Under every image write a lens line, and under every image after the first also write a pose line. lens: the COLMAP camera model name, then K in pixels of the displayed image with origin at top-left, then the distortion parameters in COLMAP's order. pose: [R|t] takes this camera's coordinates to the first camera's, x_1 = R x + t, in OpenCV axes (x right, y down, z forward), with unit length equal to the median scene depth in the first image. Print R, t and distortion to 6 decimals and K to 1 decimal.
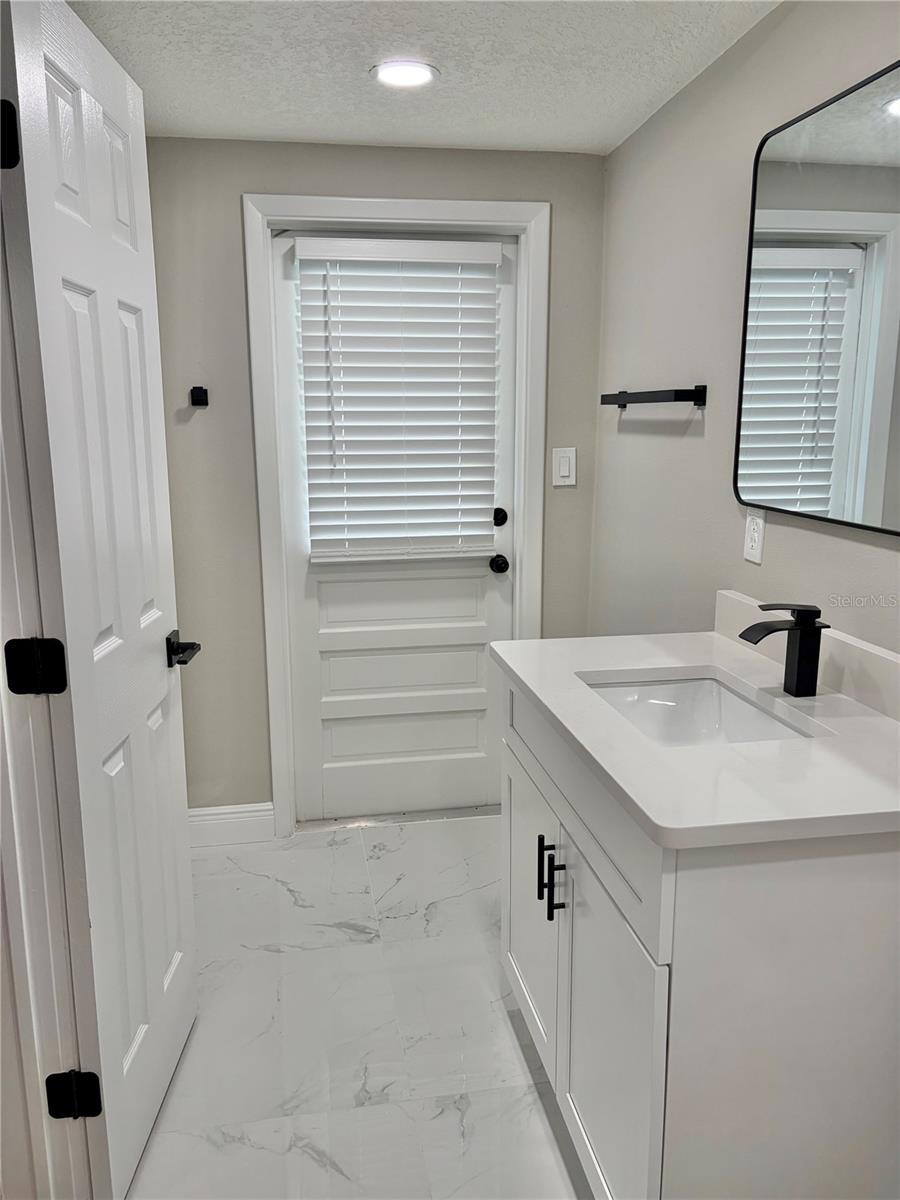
lens RADIAL K [[899.0, 0, 449.0], [0, 899.0, 629.1], [0, 0, 1]] dist [0.070685, -0.074841]
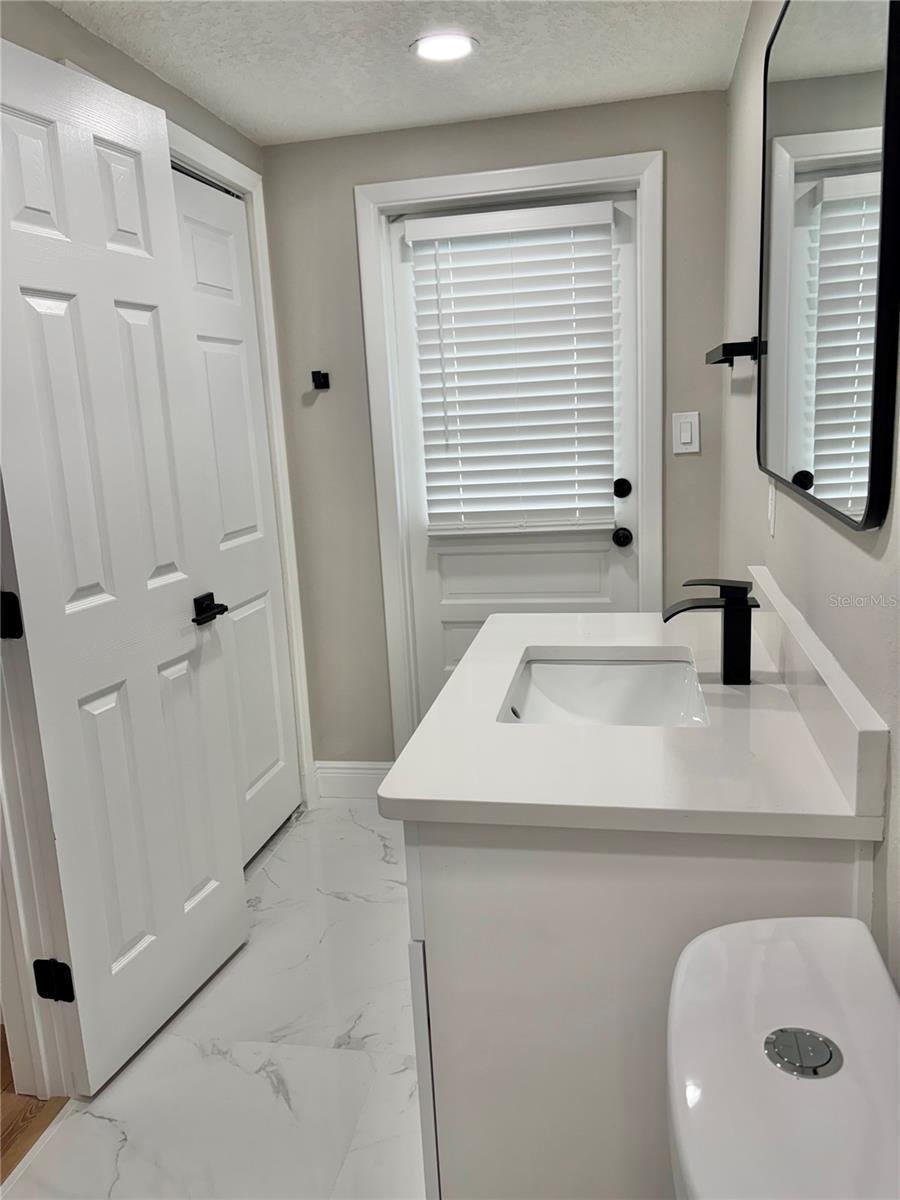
lens RADIAL K [[902.1, 0, 456.1], [0, 902.1, 619.0], [0, 0, 1]] dist [0.063662, -0.073288]
pose [[0.934600, 0.037477, -0.353720, 0.253501], [-0.032823, 0.999278, 0.019150, 0.001526], [0.354183, -0.006287, 0.935155, 0.042793]]
